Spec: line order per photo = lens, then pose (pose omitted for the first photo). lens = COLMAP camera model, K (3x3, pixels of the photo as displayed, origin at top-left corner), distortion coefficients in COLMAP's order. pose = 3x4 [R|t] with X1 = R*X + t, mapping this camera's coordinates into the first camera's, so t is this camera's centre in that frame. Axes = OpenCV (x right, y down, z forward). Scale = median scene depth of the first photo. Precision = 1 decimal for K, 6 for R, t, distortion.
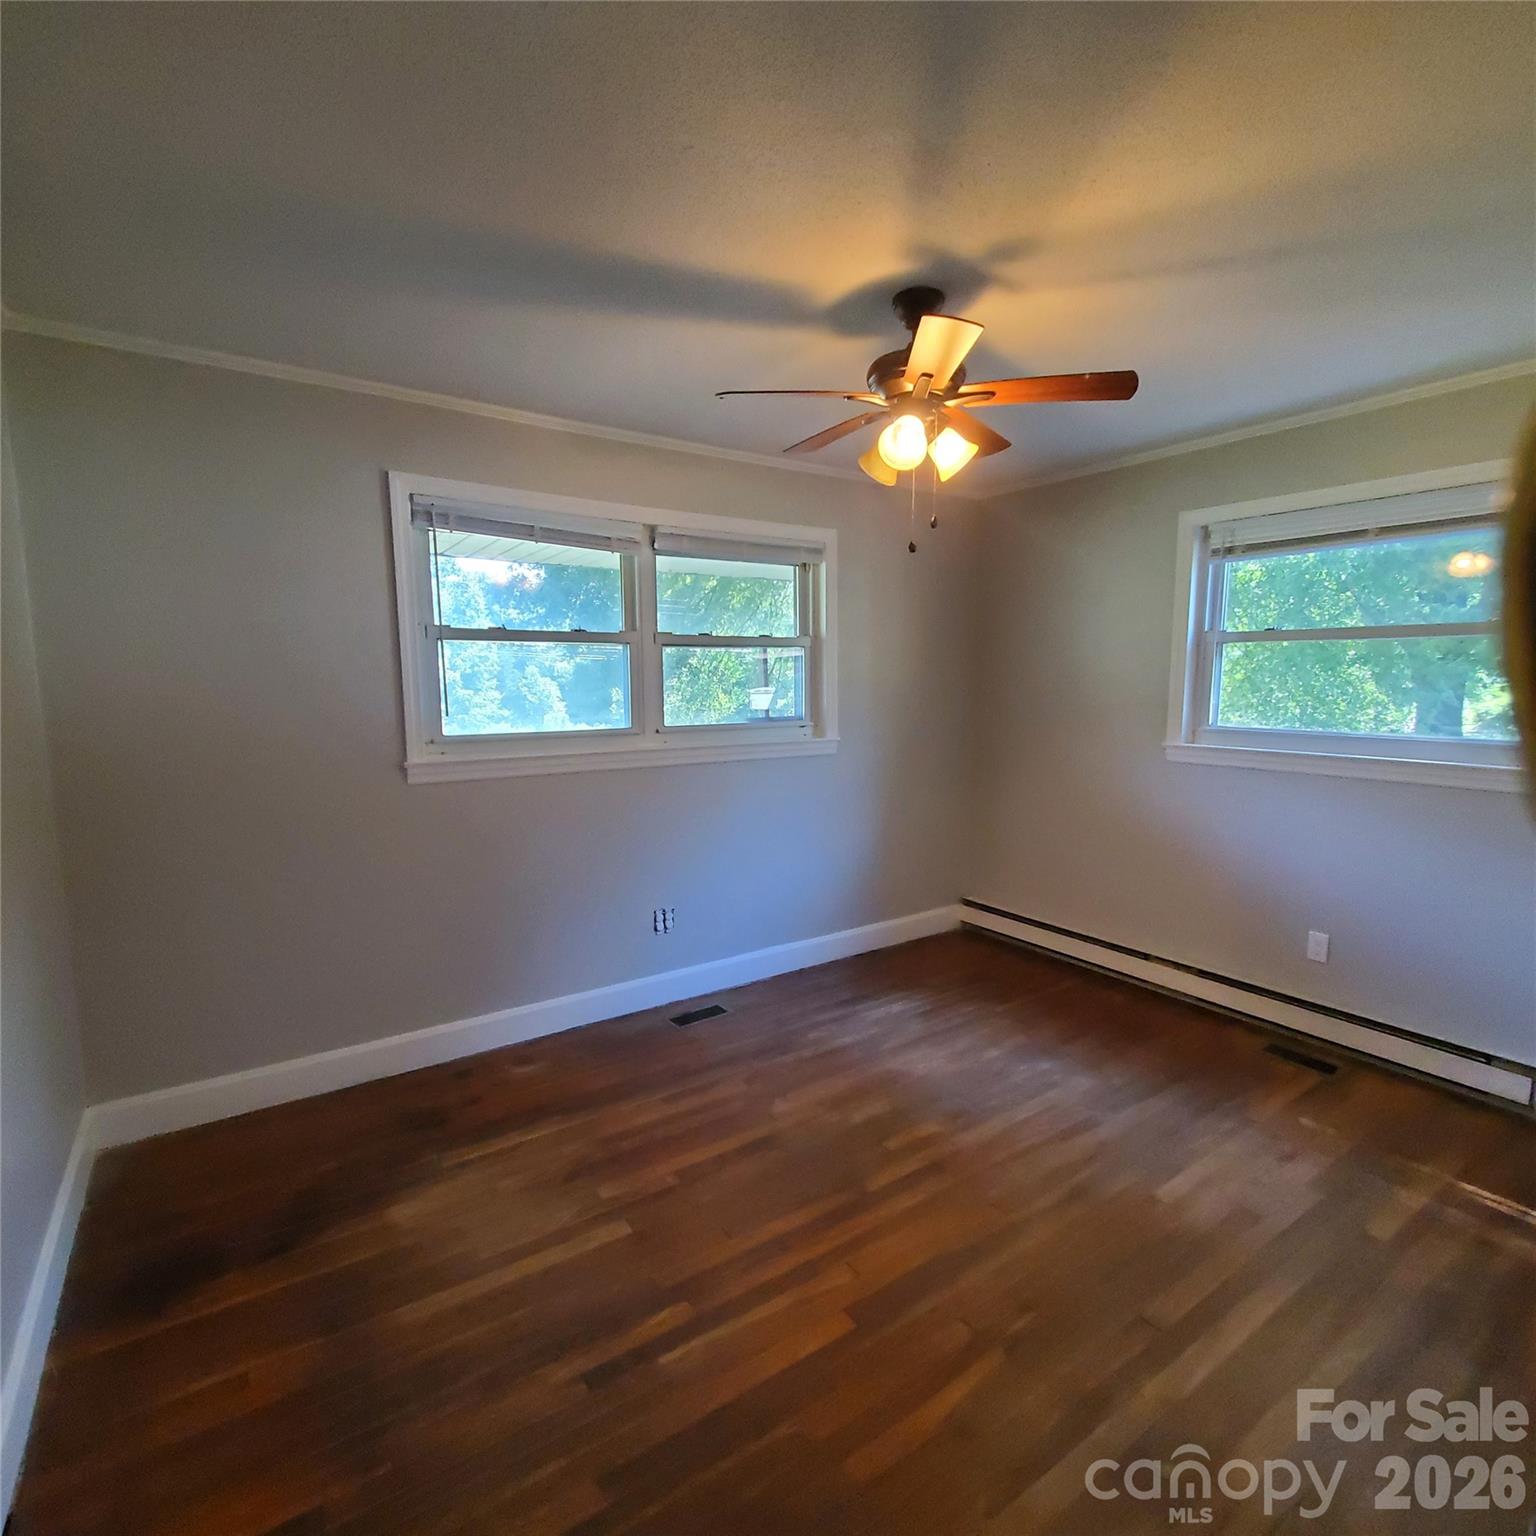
lens RADIAL K [[815.4, 0, 761.5], [0, 815.4, 765.8], [0, 0, 1]] dist [0.006041, 0.000182]
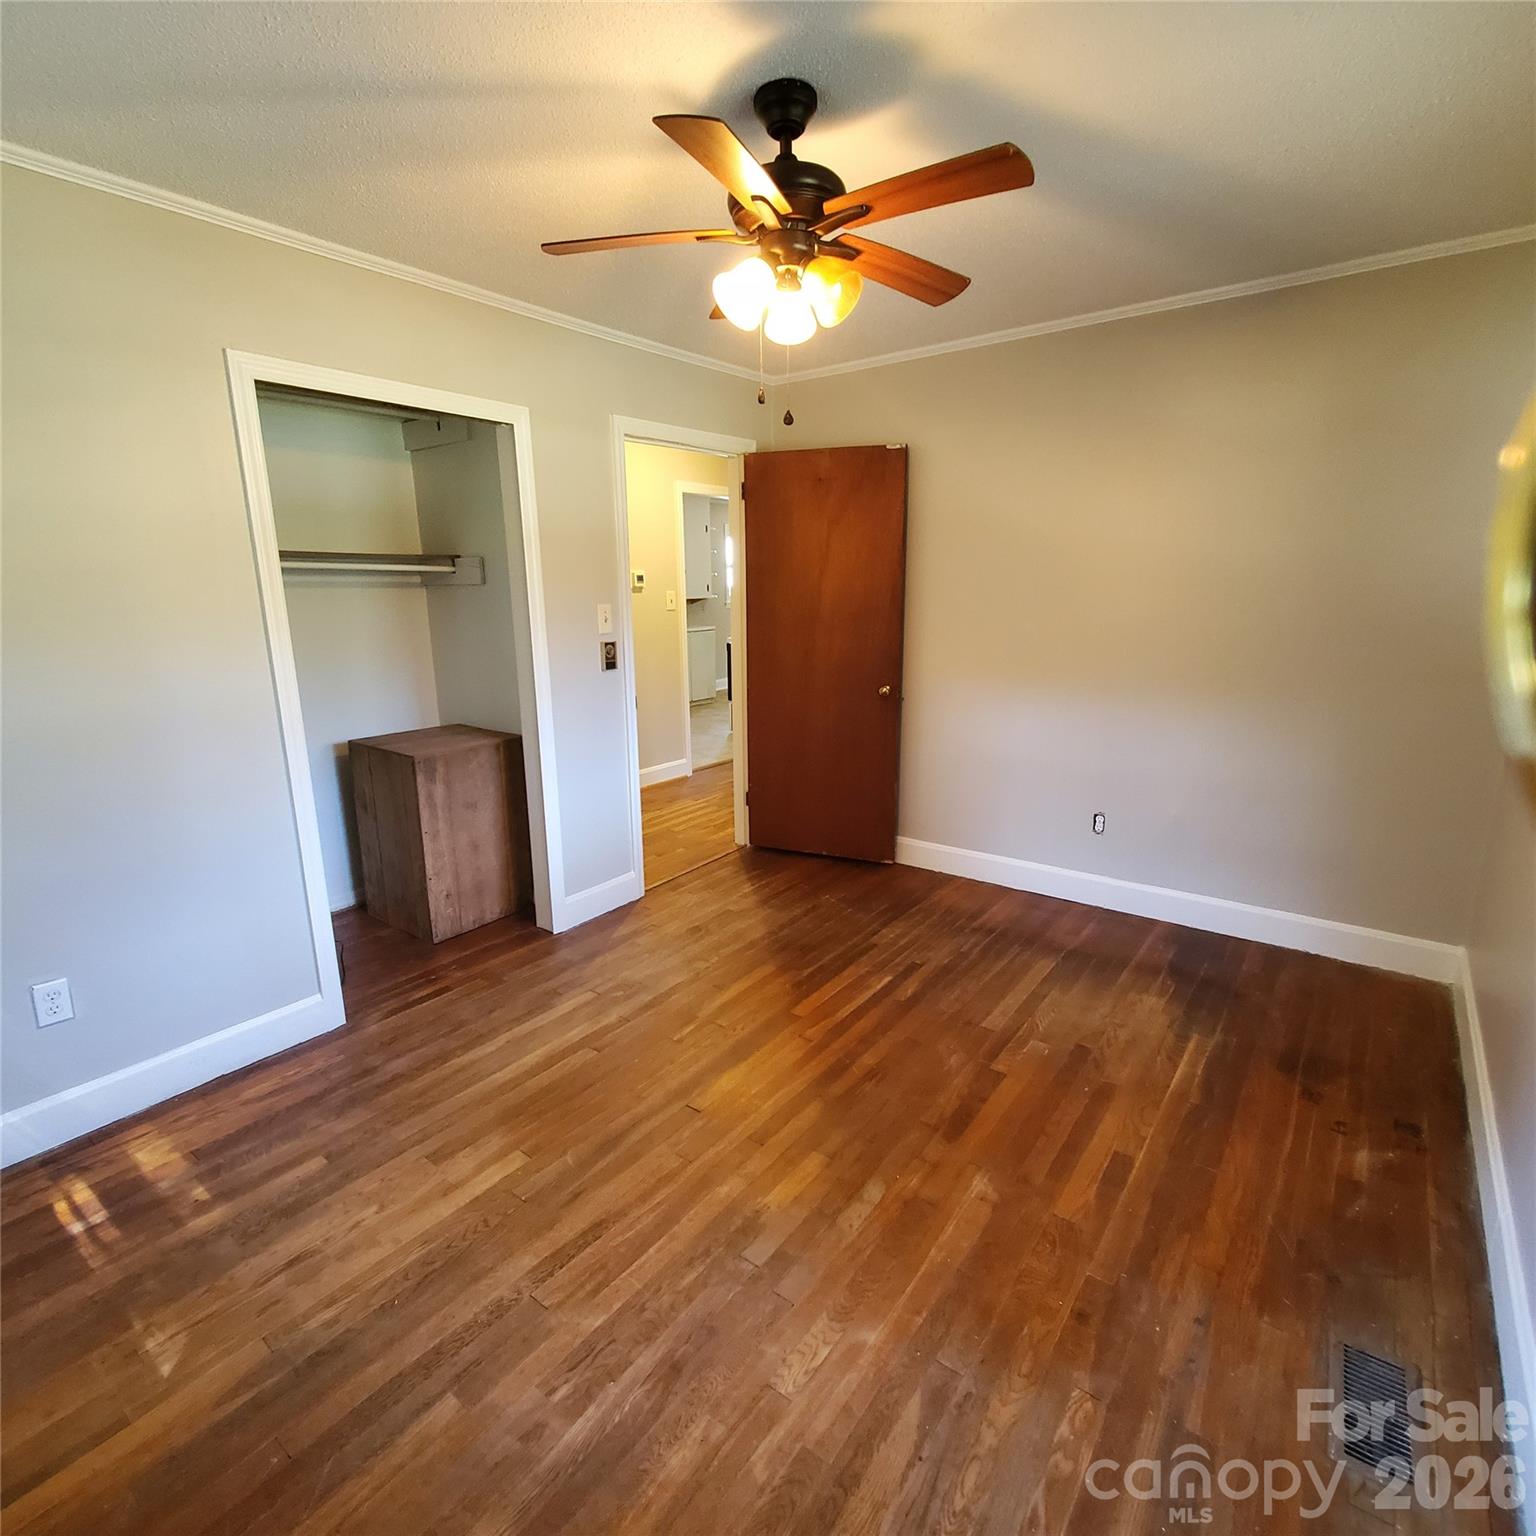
lens RADIAL K [[815.4, 0, 761.5], [0, 815.4, 765.8], [0, 0, 1]] dist [0.006041, 0.000182]
pose [[-0.950279, 0.080812, -0.300731, 0.457110], [-0.021716, 0.946192, 0.322877, -0.182066], [0.310641, 0.313354, -0.897391, 1.713742]]
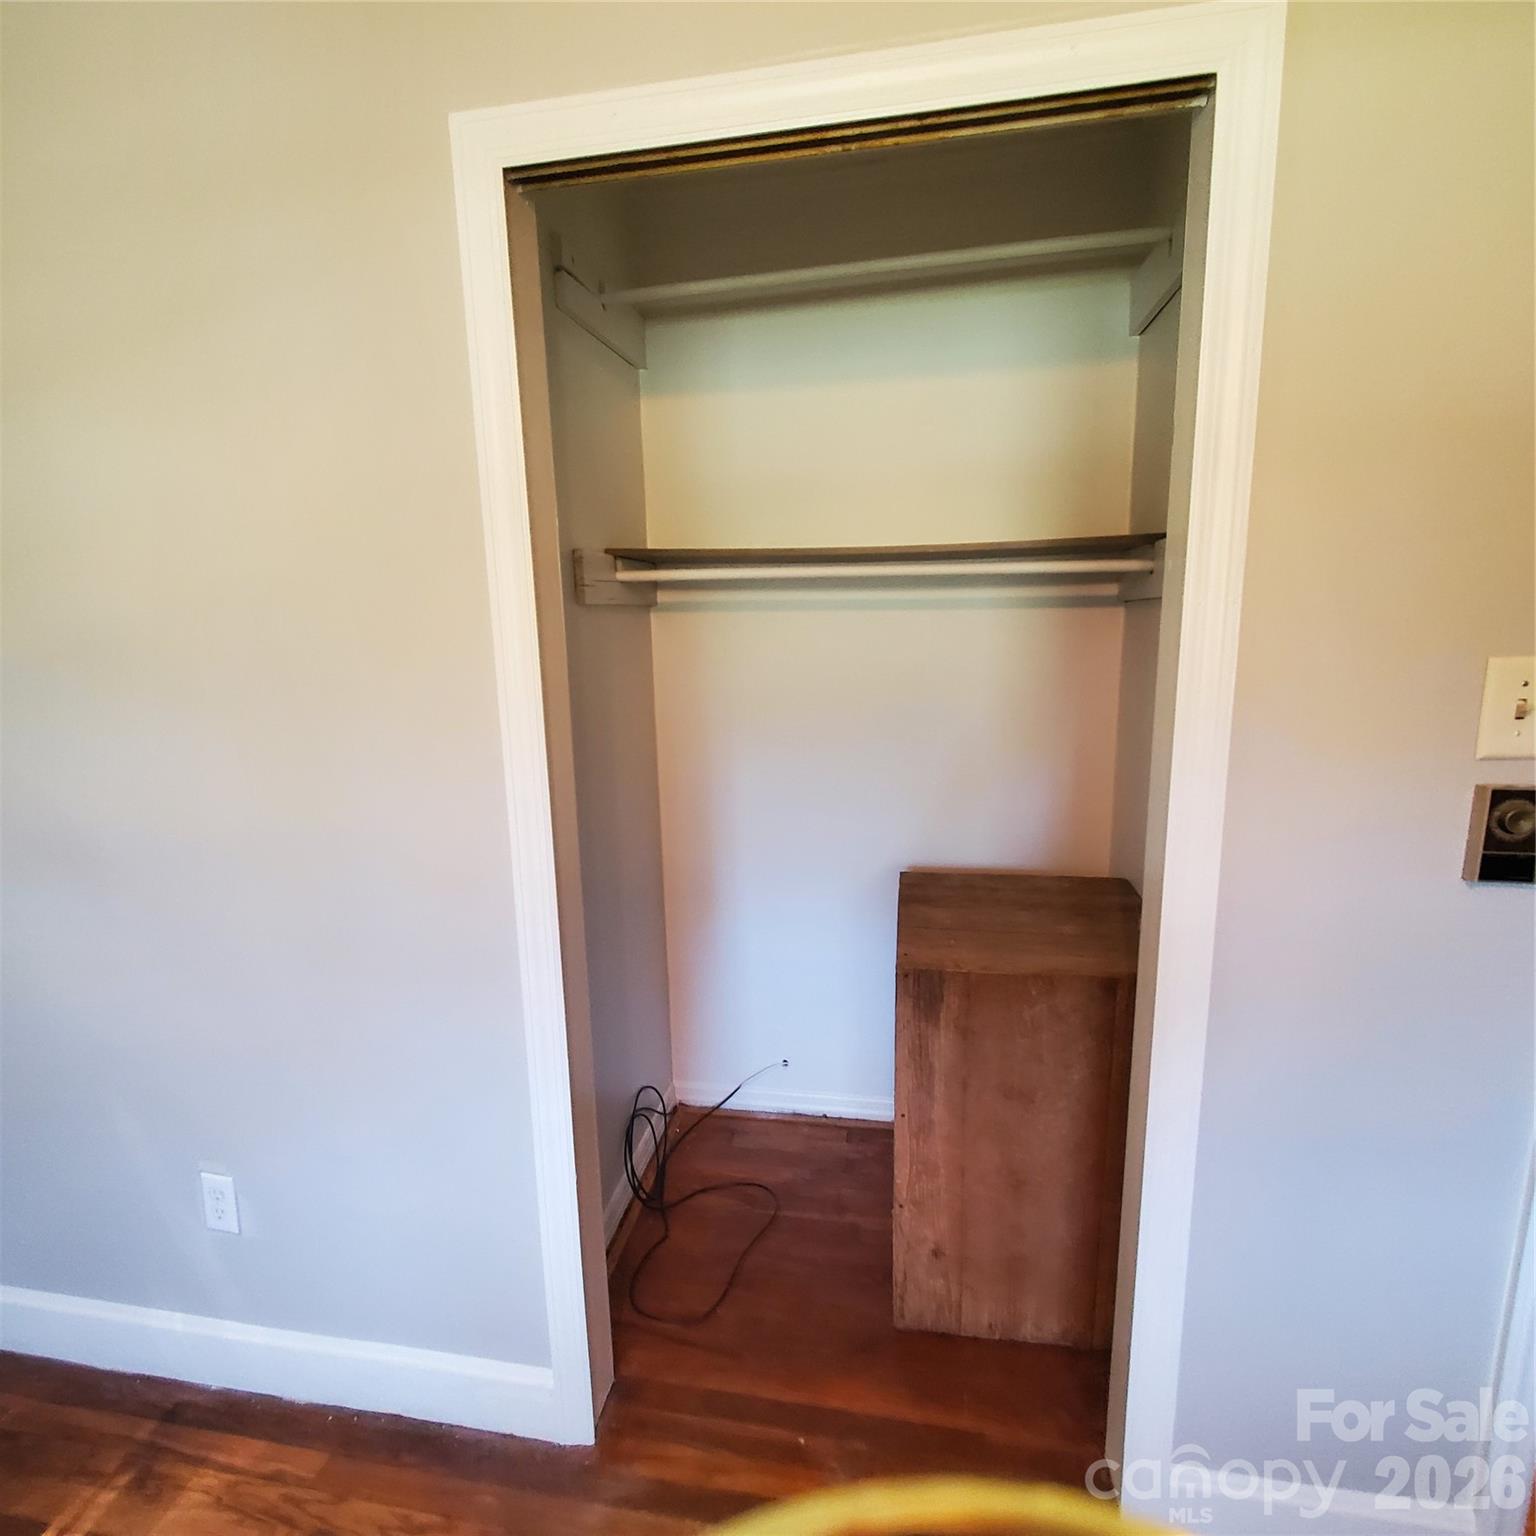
lens RADIAL K [[815.4, 0, 761.5], [0, 815.4, 765.8], [0, 0, 1]] dist [0.006041, 0.000182]
pose [[-0.713566, -0.105802, 0.692553, 0.246120], [0.102842, 0.962003, 0.252929, -0.070257], [-0.692999, 0.251705, -0.675572, 0.798028]]
